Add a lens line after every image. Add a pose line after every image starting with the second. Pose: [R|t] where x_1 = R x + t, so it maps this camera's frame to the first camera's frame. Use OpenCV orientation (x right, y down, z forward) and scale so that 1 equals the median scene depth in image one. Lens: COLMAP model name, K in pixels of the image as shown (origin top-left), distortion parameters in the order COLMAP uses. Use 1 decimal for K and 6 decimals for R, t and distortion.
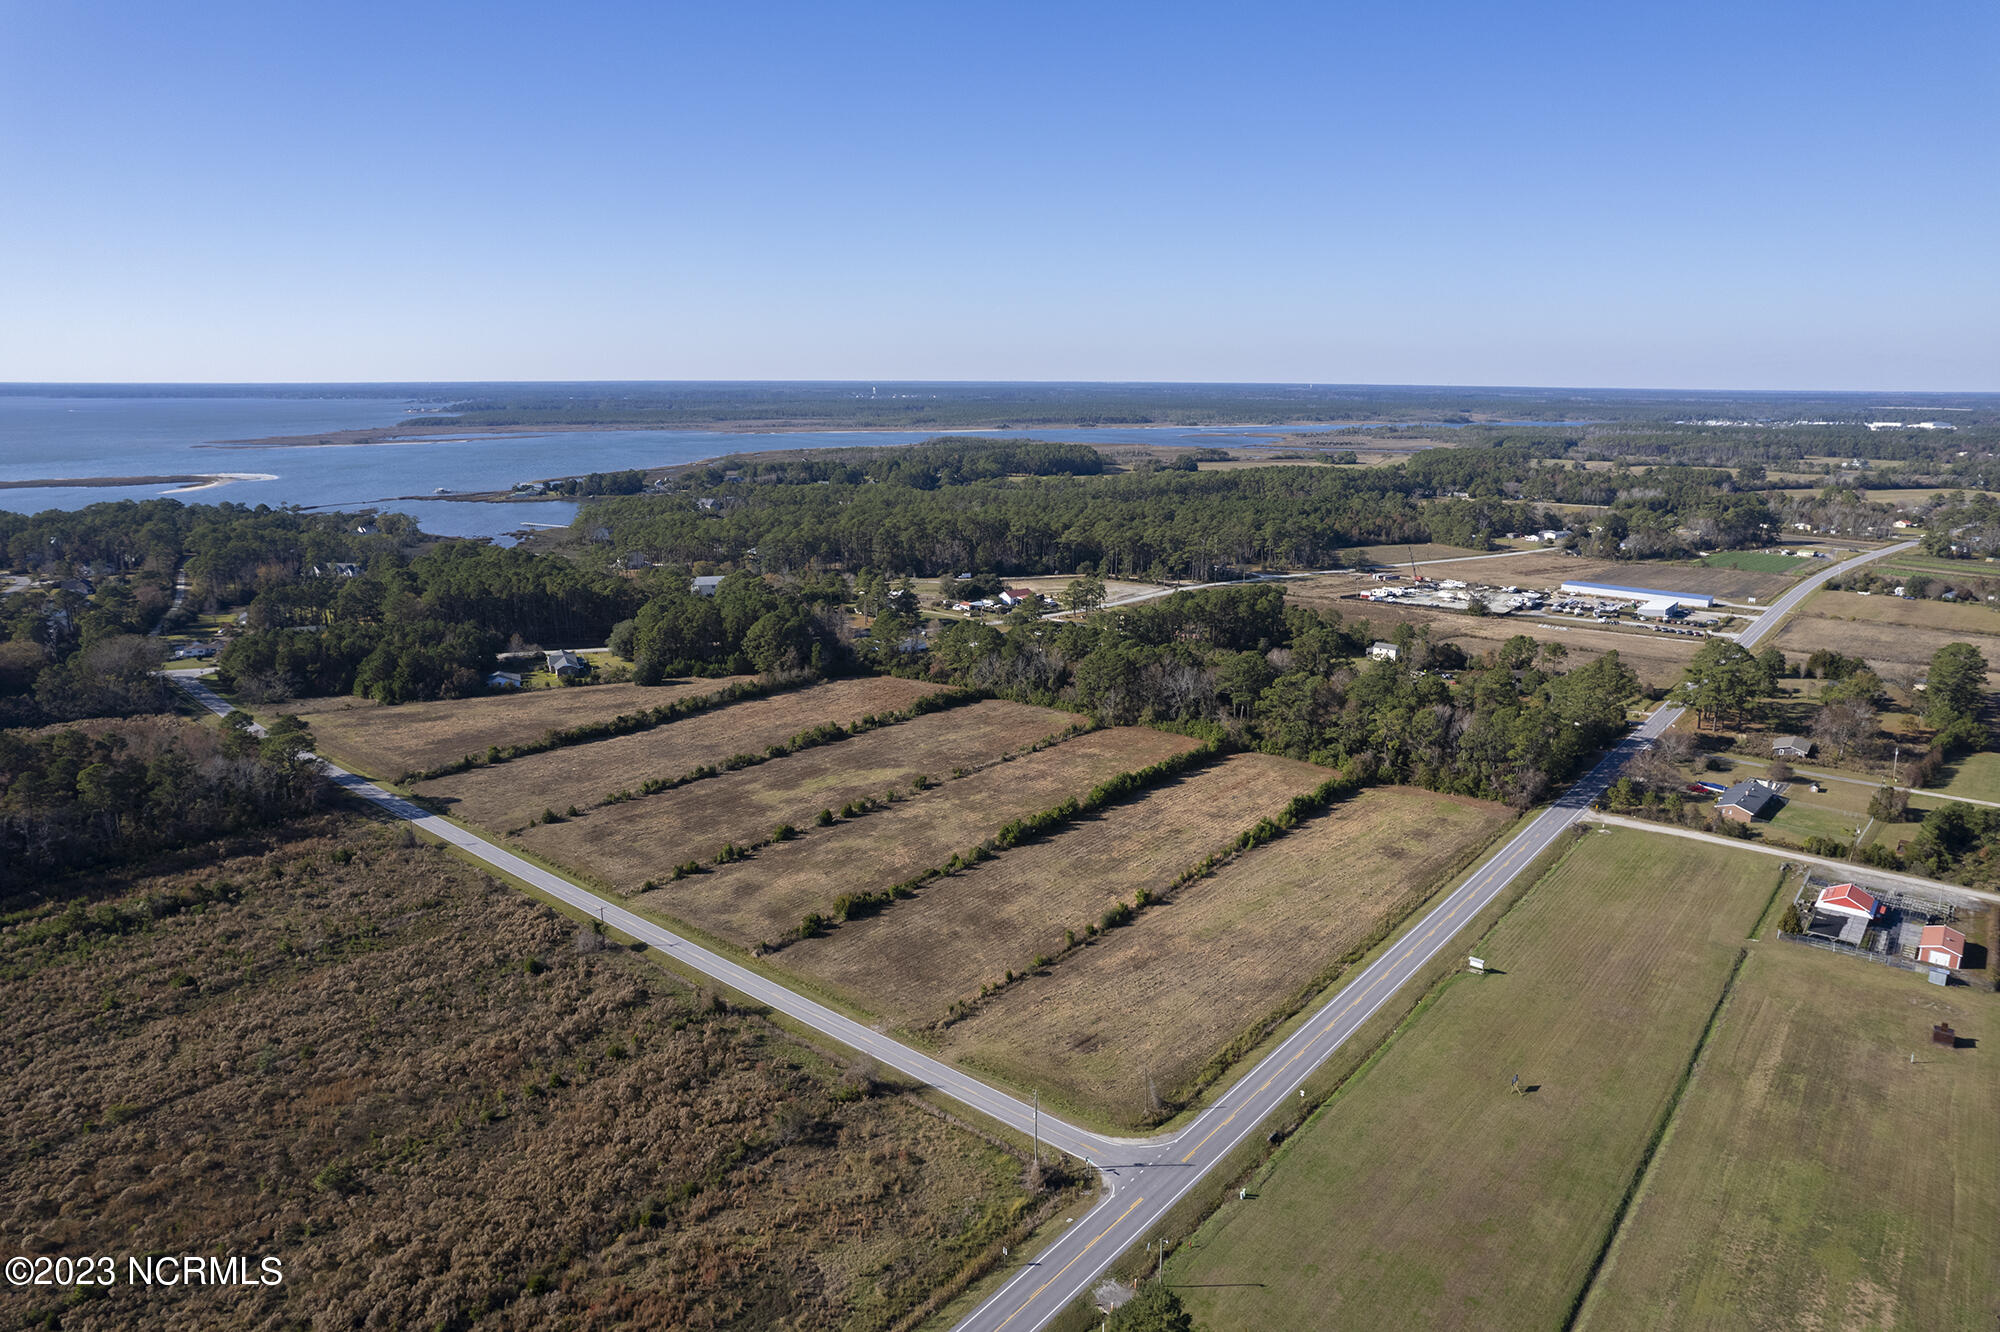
lens RADIAL K [[1278.1, 0, 1002.9], [0, 1278.1, 658.5], [0, 0, 1]] dist [-0.075422, 0.069043]
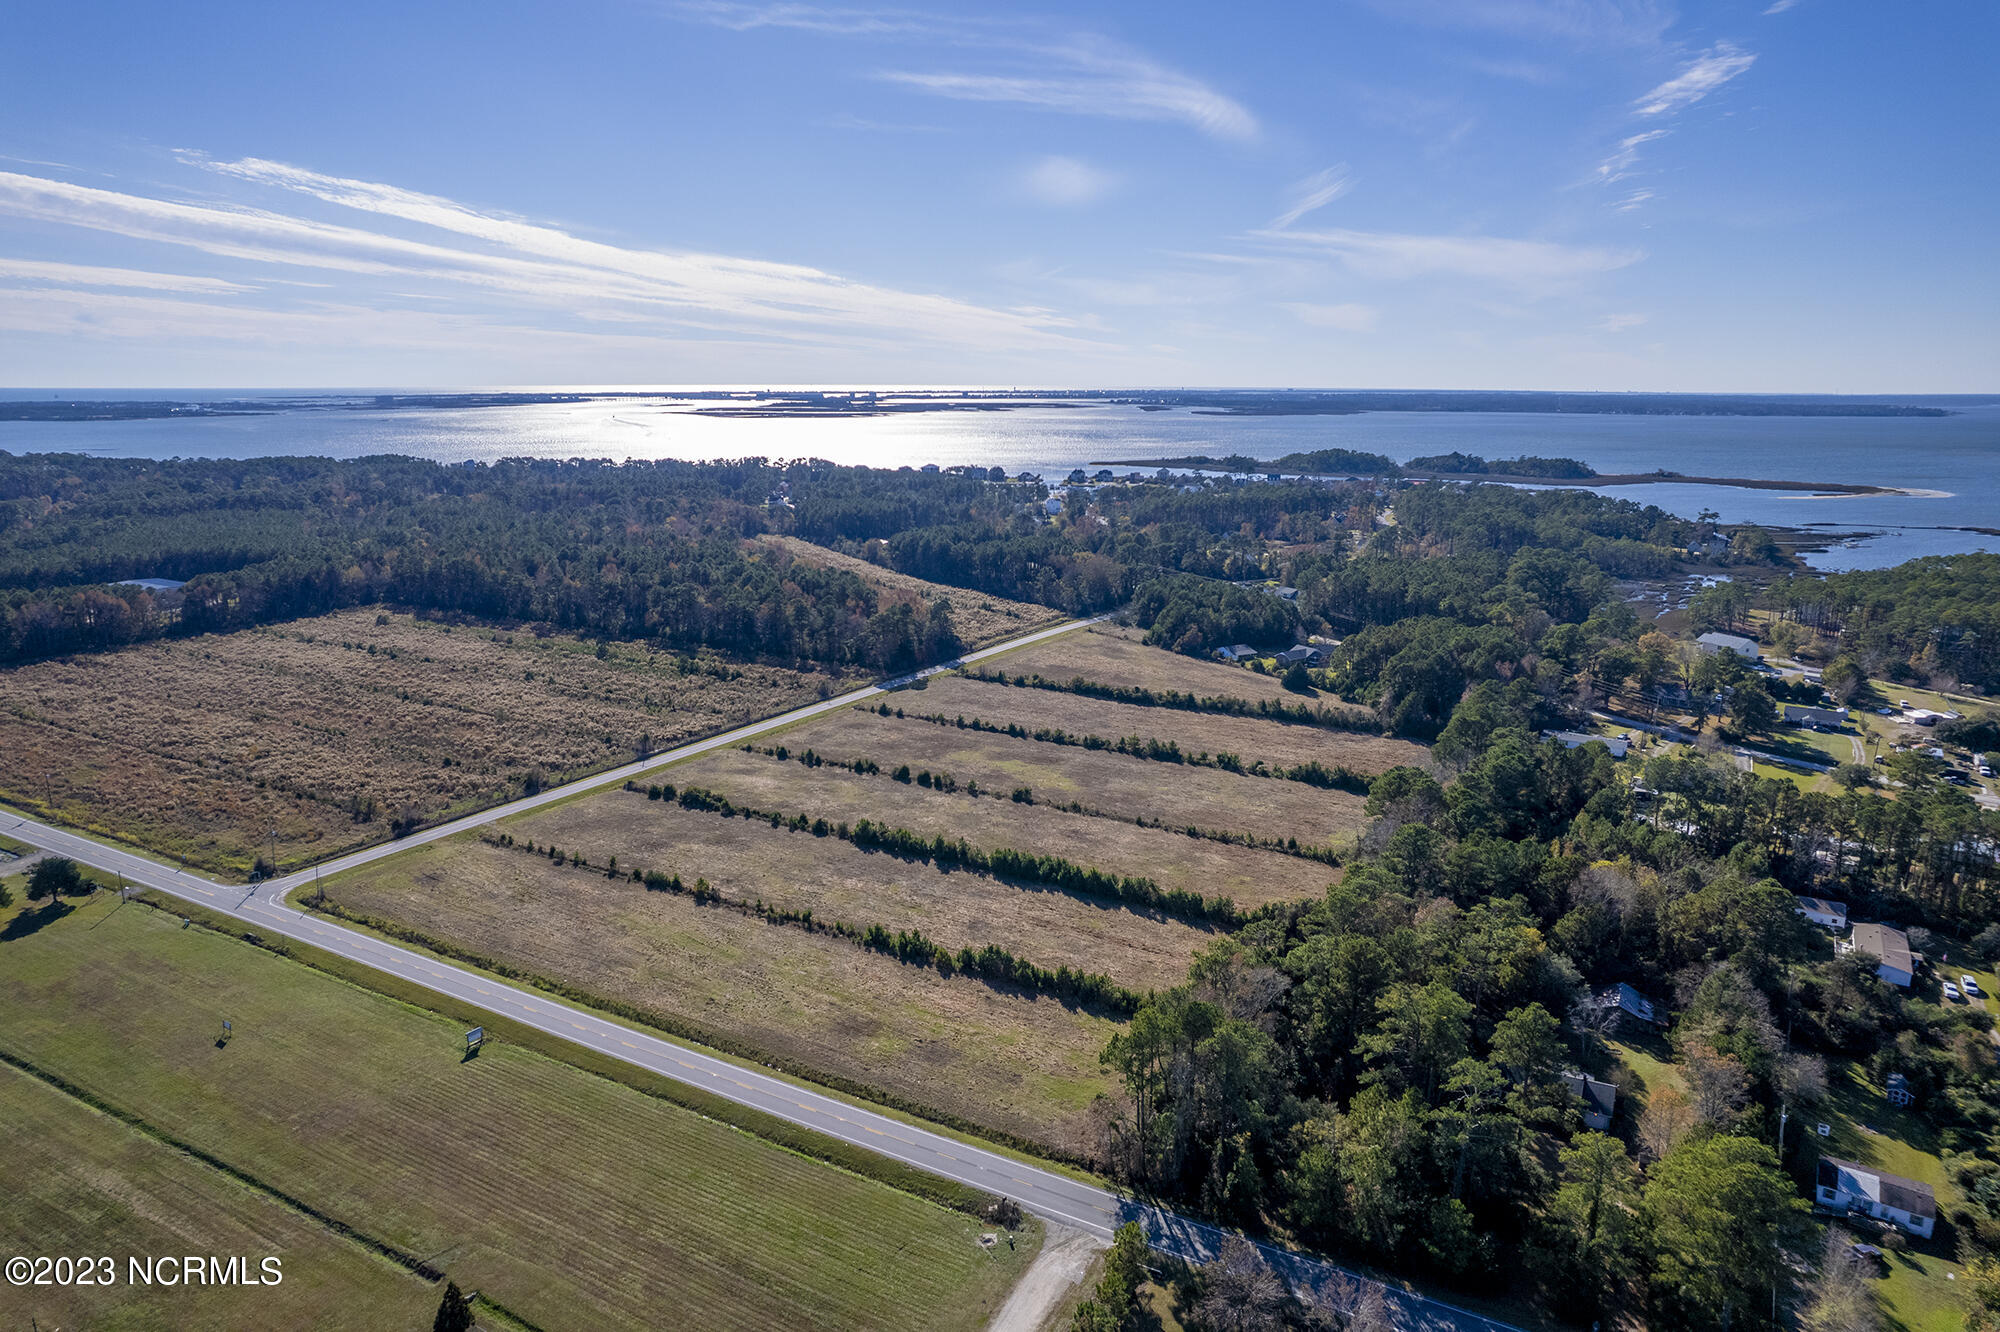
lens RADIAL K [[1278.1, 0, 1002.9], [0, 1278.1, 658.5], [0, 0, 1]] dist [-0.075422, 0.069043]
pose [[0.161515, 0.207833, -0.964737, 0.905685], [-0.216921, 0.961141, 0.170742, -0.173416], [0.962735, 0.181695, 0.200322, 0.844800]]
